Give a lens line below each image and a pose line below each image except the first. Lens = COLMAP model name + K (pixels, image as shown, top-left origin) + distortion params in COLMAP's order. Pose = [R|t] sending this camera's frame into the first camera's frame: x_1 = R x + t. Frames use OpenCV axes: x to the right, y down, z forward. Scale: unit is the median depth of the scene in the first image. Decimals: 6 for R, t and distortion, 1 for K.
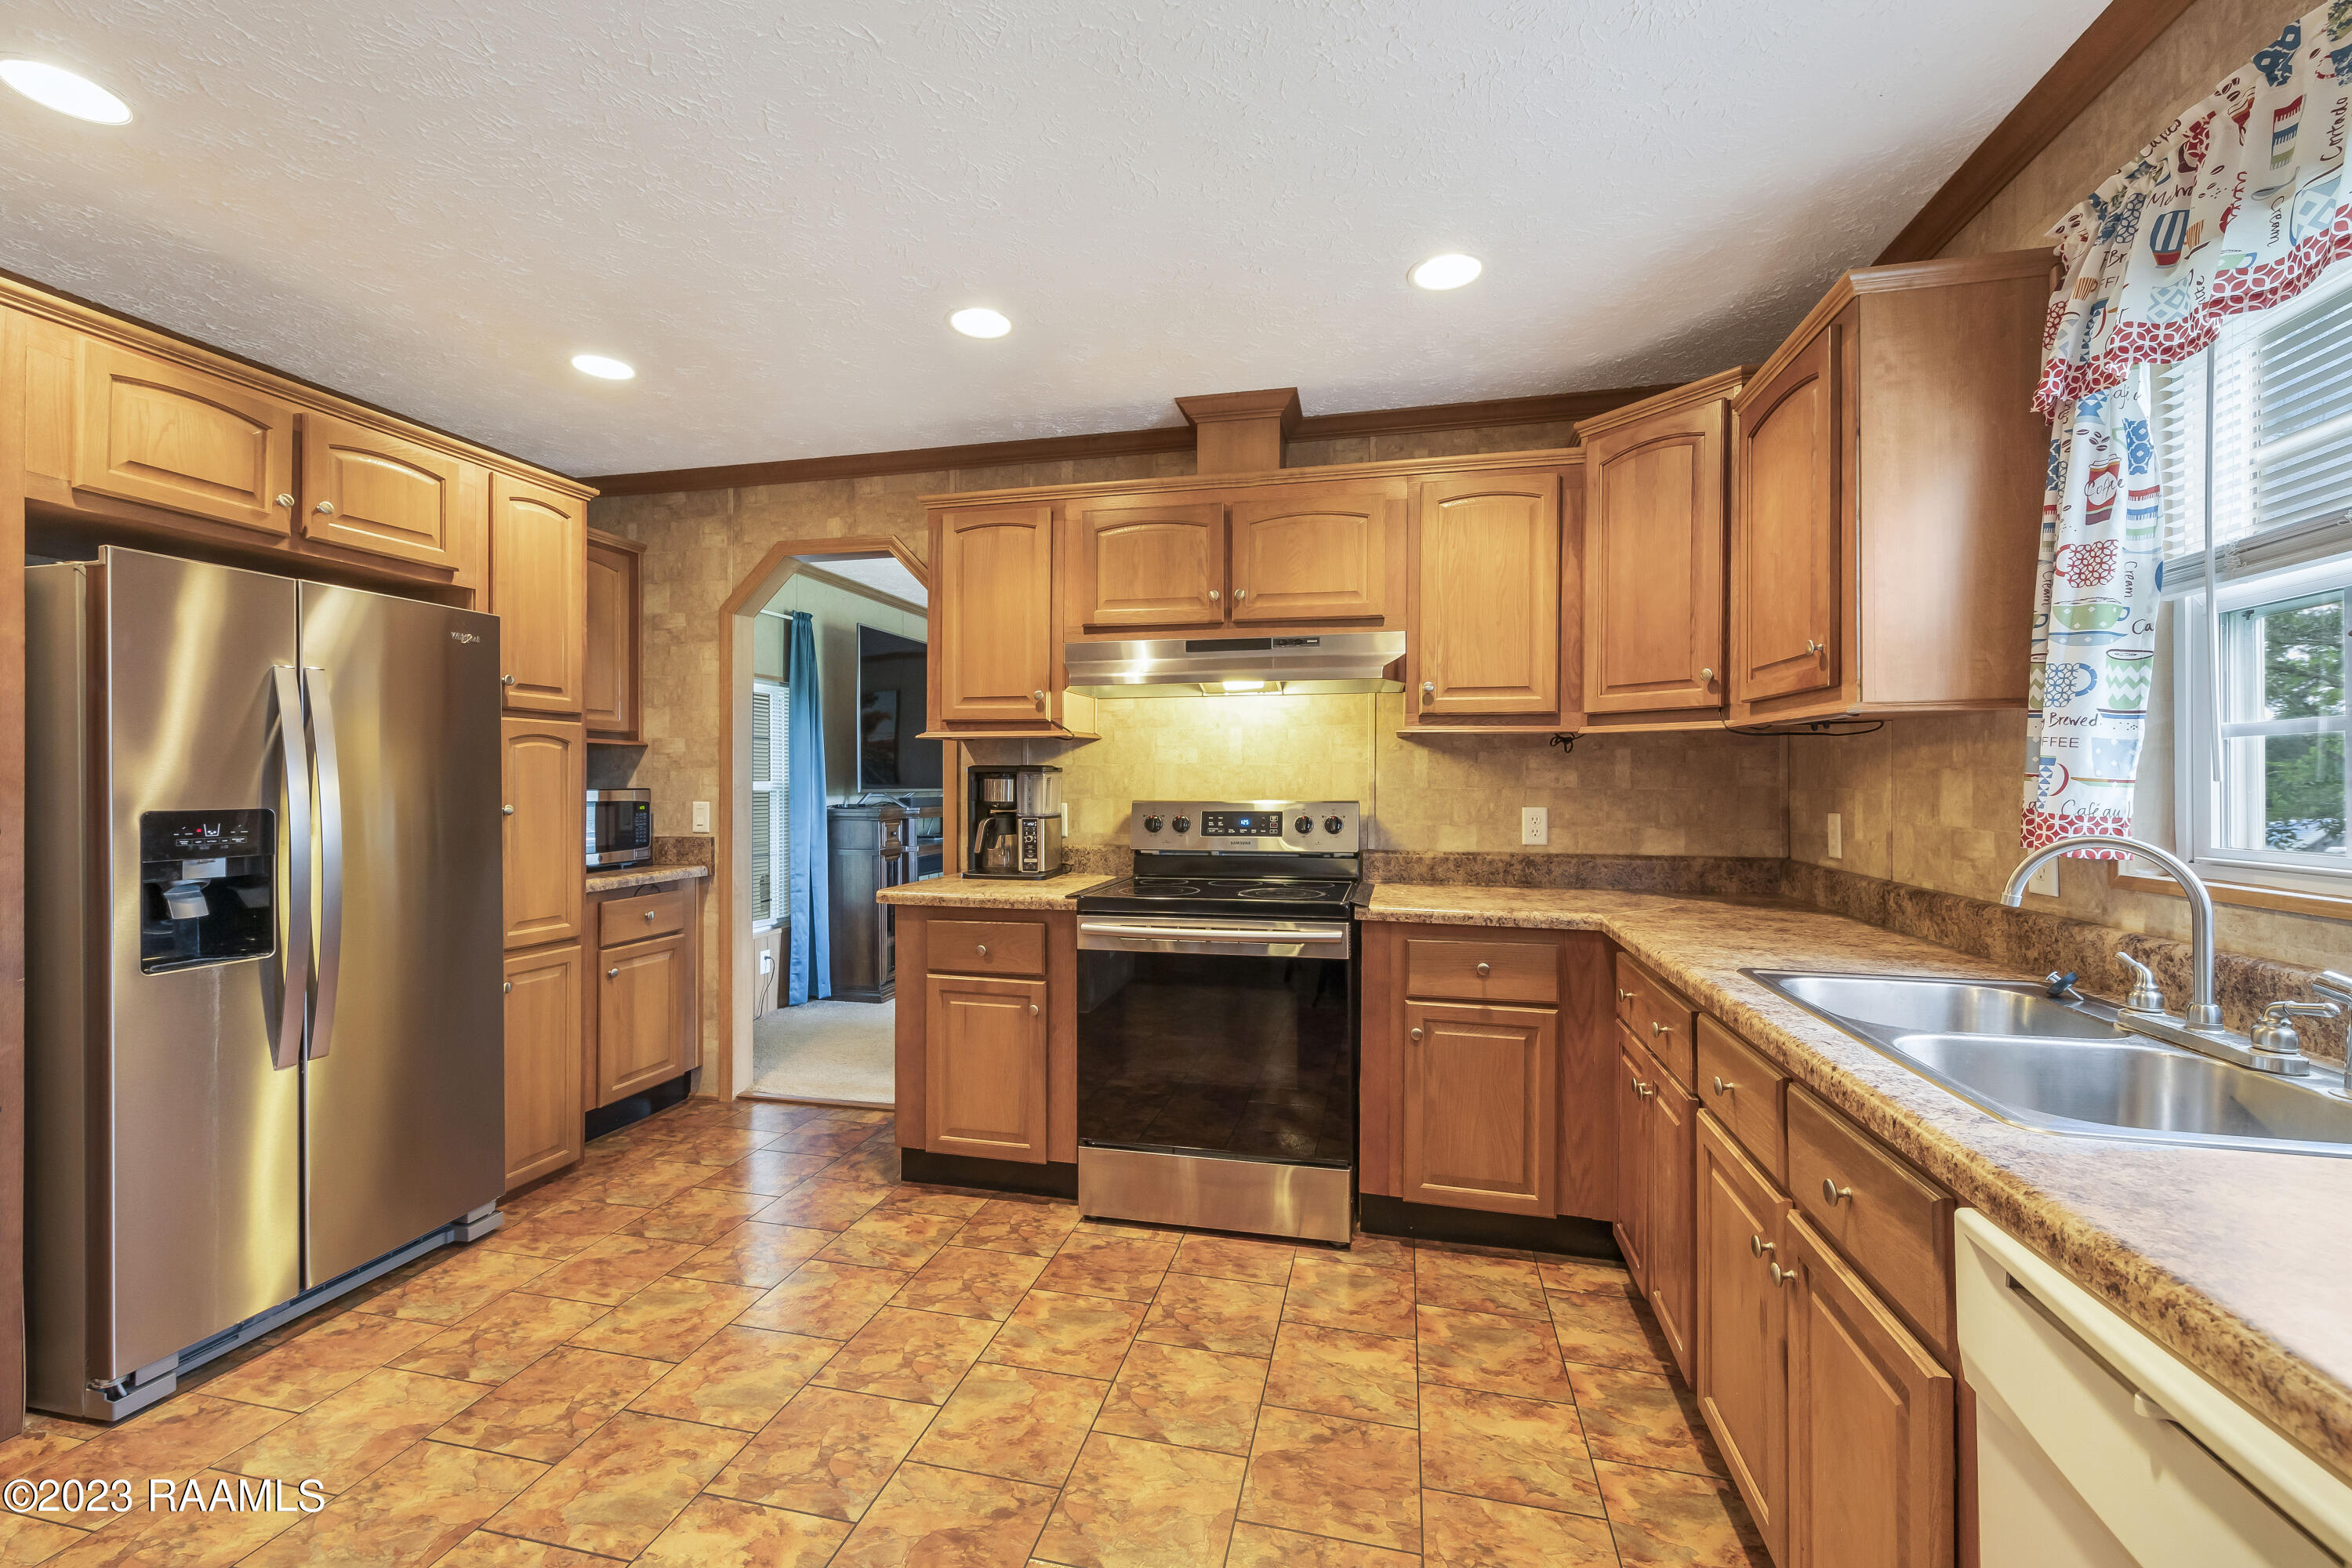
lens RADIAL K [[953.7, 0, 1170.7], [0, 953.7, 796.2], [0, 0, 1]] dist [0.004527, -0.000077]
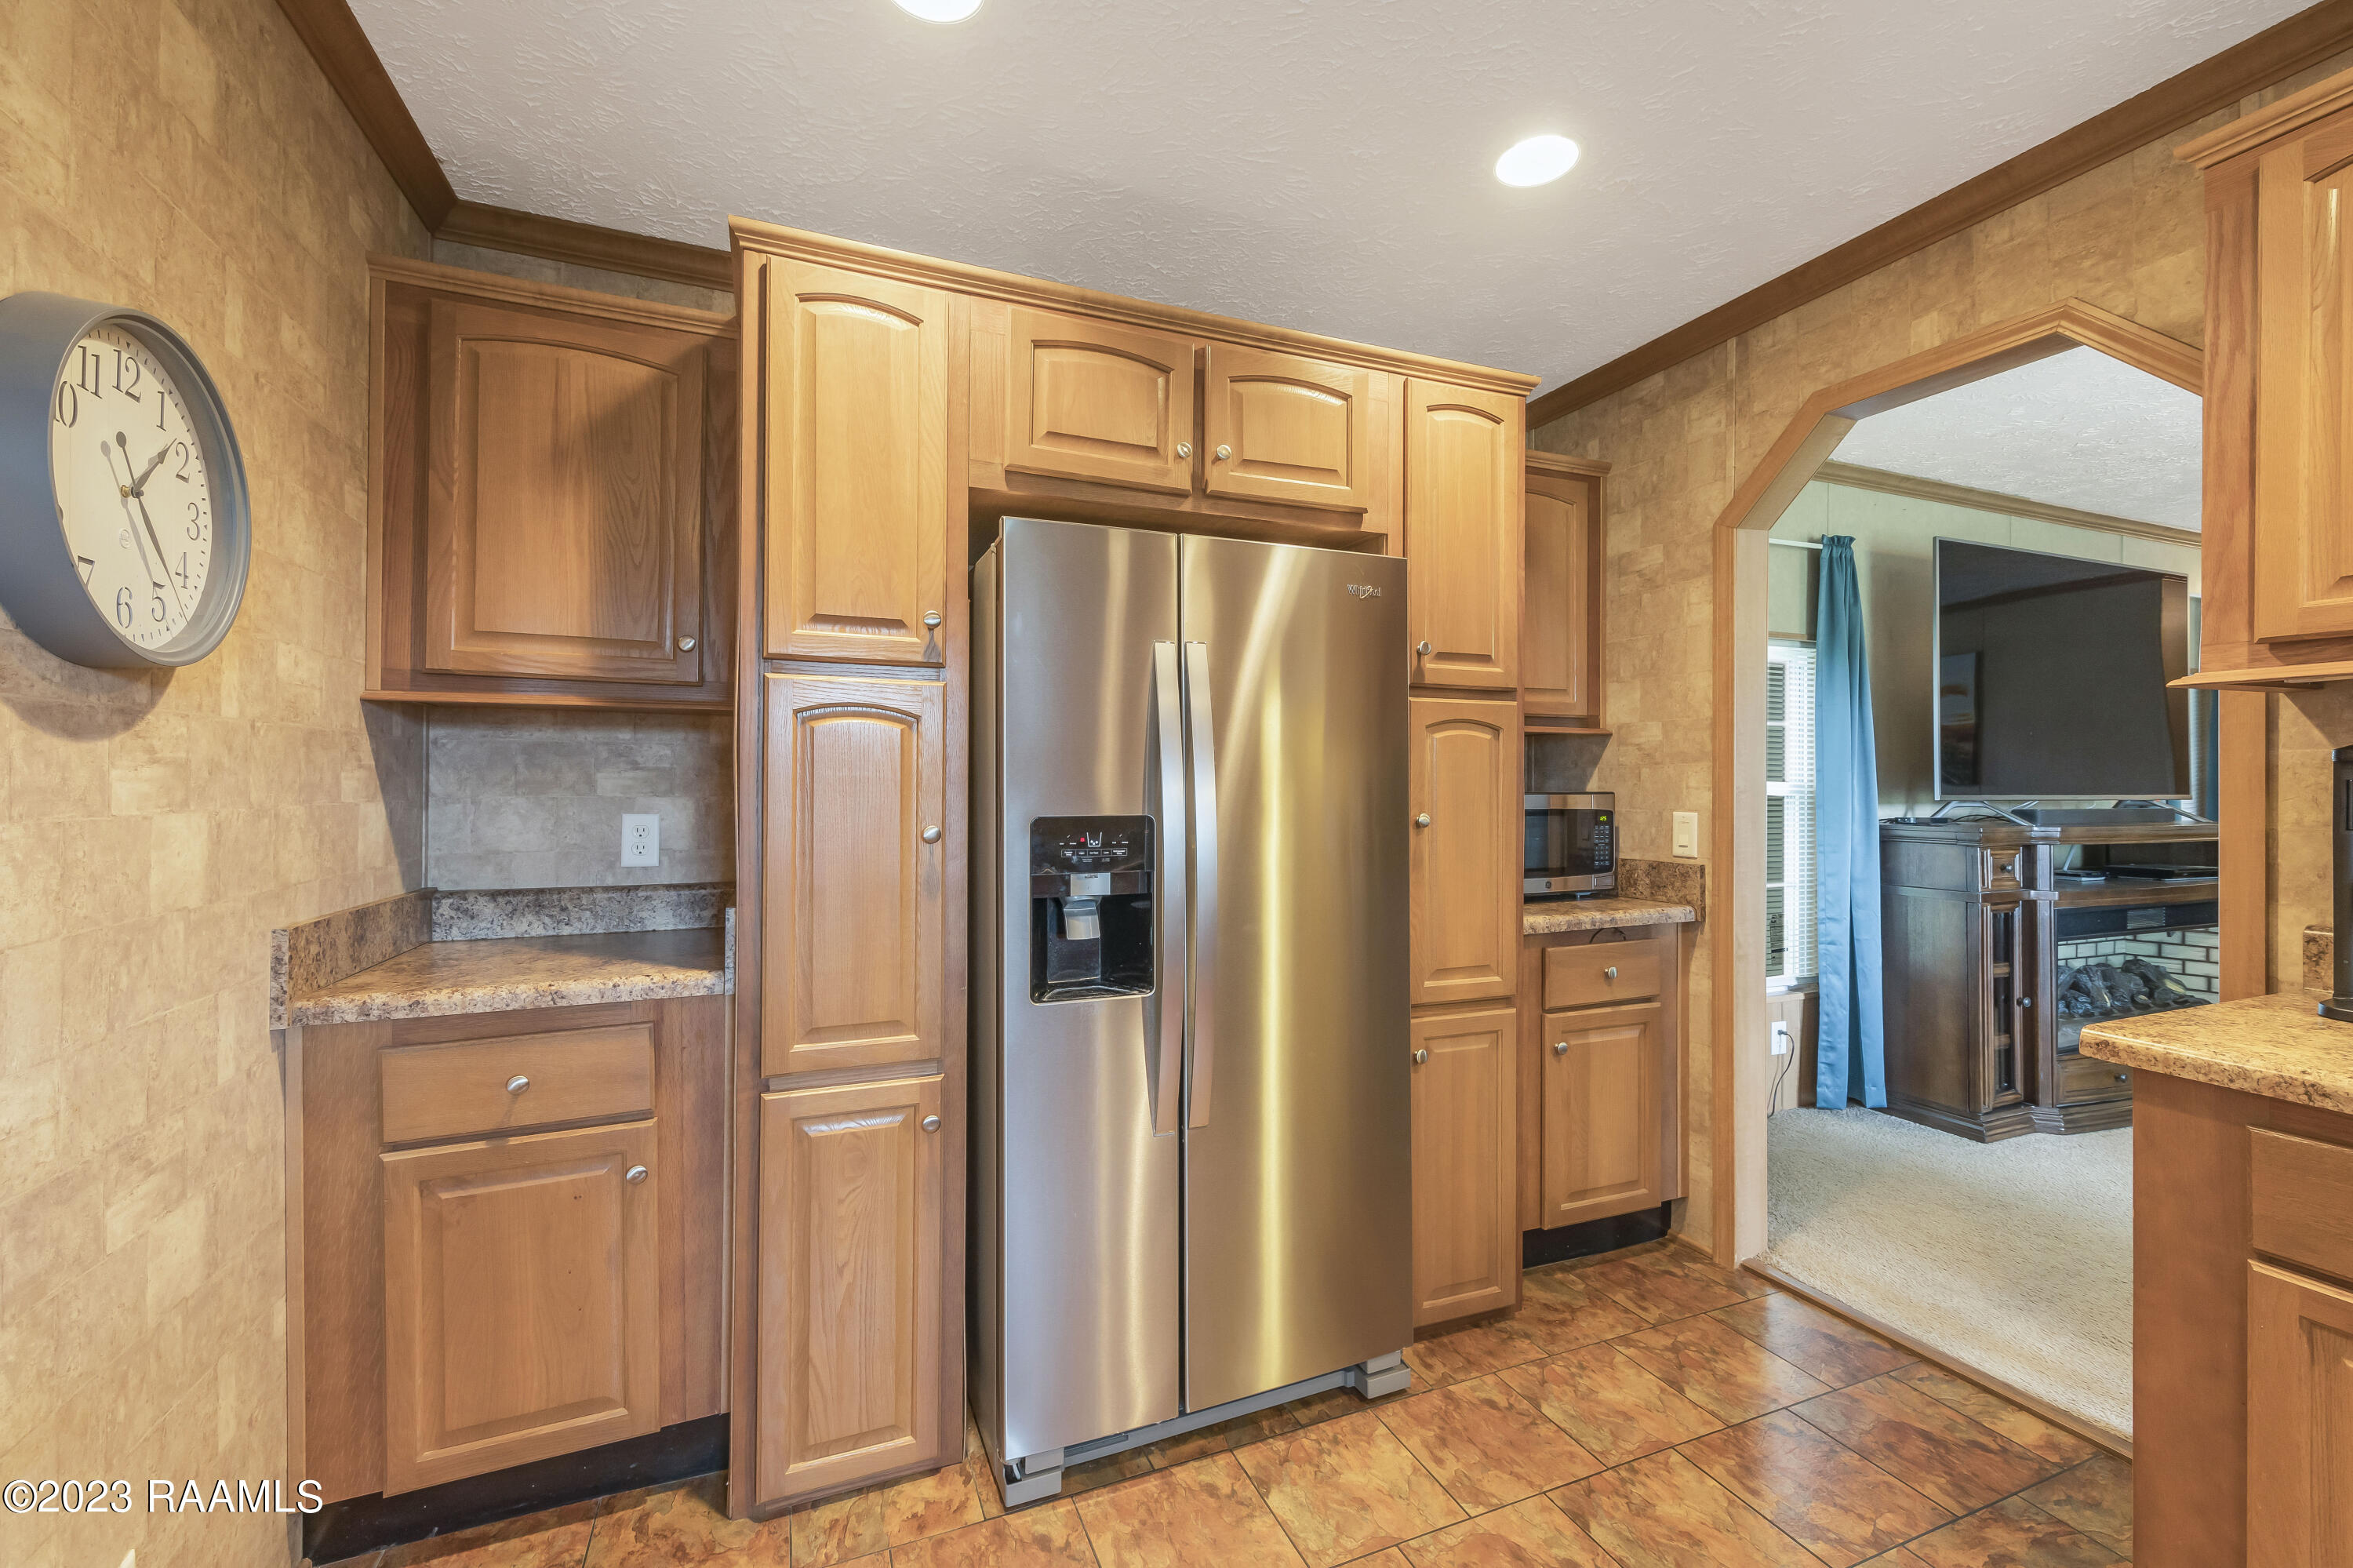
lens RADIAL K [[946.4, 0, 1175.7], [0, 946.4, 766.8], [0, 0, 1]] dist [0.003022, -0.000139]
pose [[0.578510, -0.012654, -0.815577, -0.181665], [-0.013985, 0.999579, -0.025428, -0.005524], [0.815556, 0.026116, 0.578089, 0.376308]]
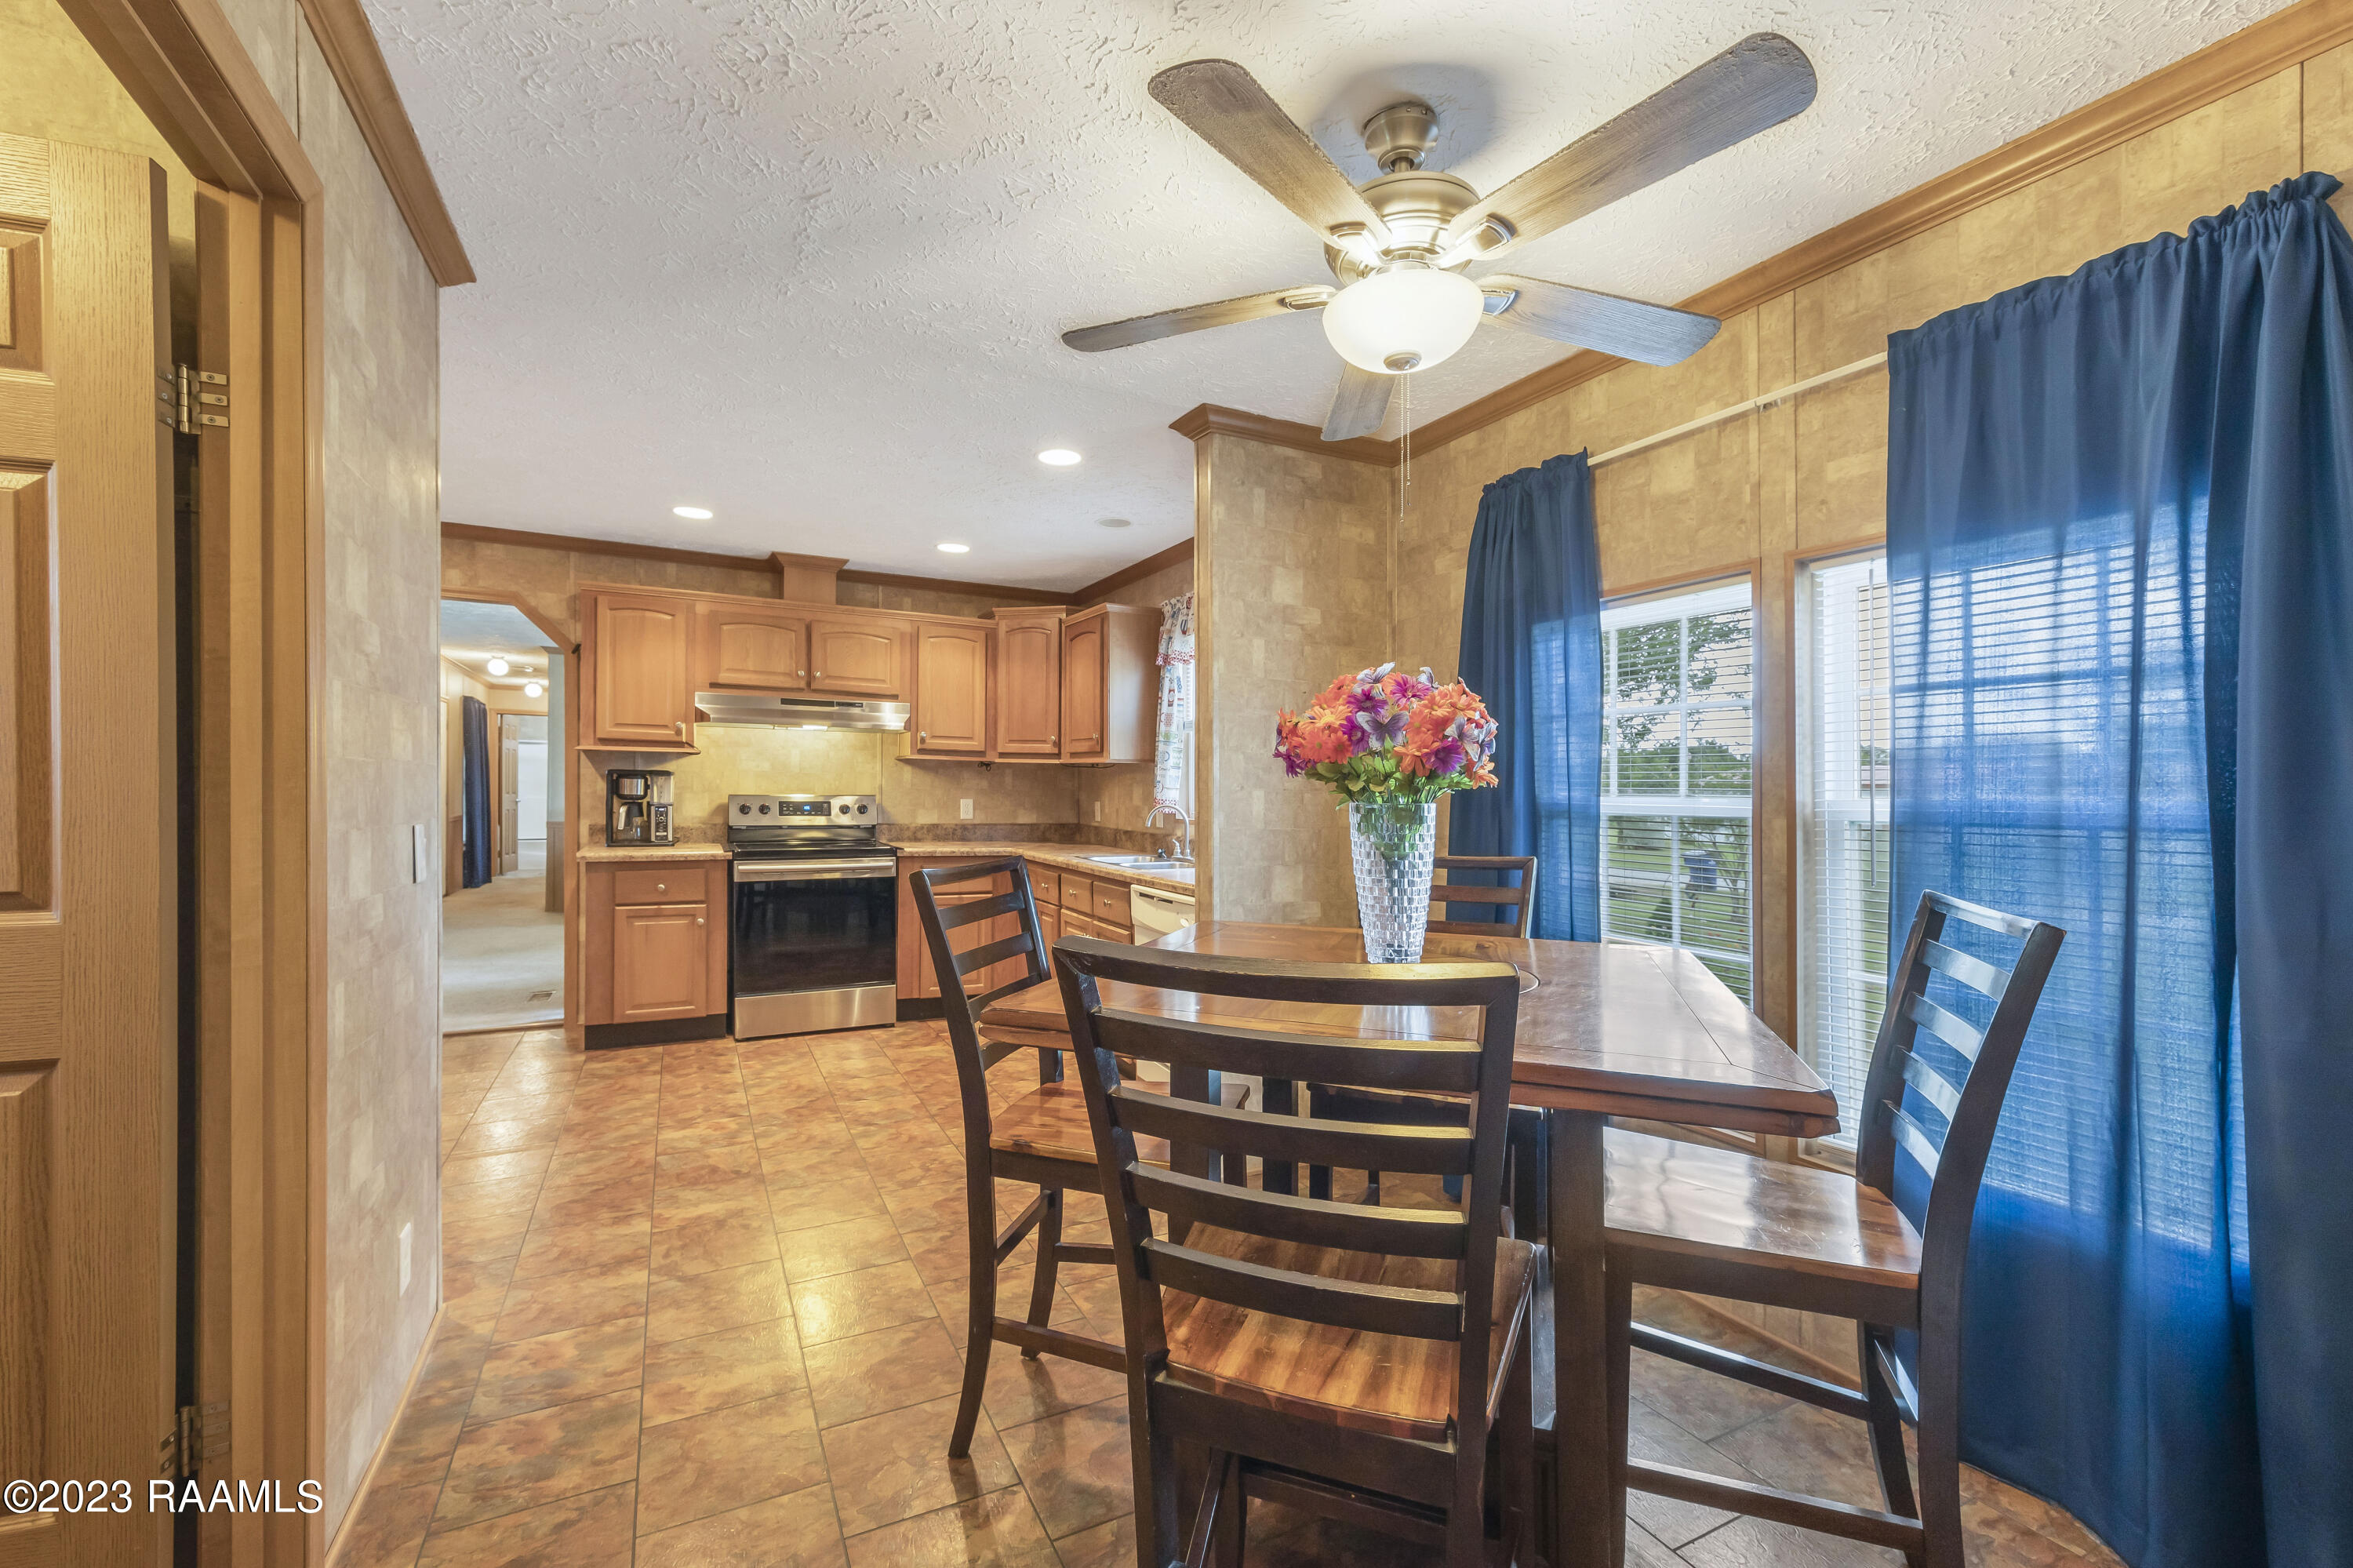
lens RADIAL K [[971.8, 0, 1173.2], [0, 971.8, 818.4], [0, 0, 1]] dist [0.000742, -0.000094]
pose [[0.760195, -0.010390, 0.649612, -0.562200], [-0.005041, 0.999748, 0.021890, 0.005801], [-0.649676, -0.019916, 0.759951, -0.732516]]
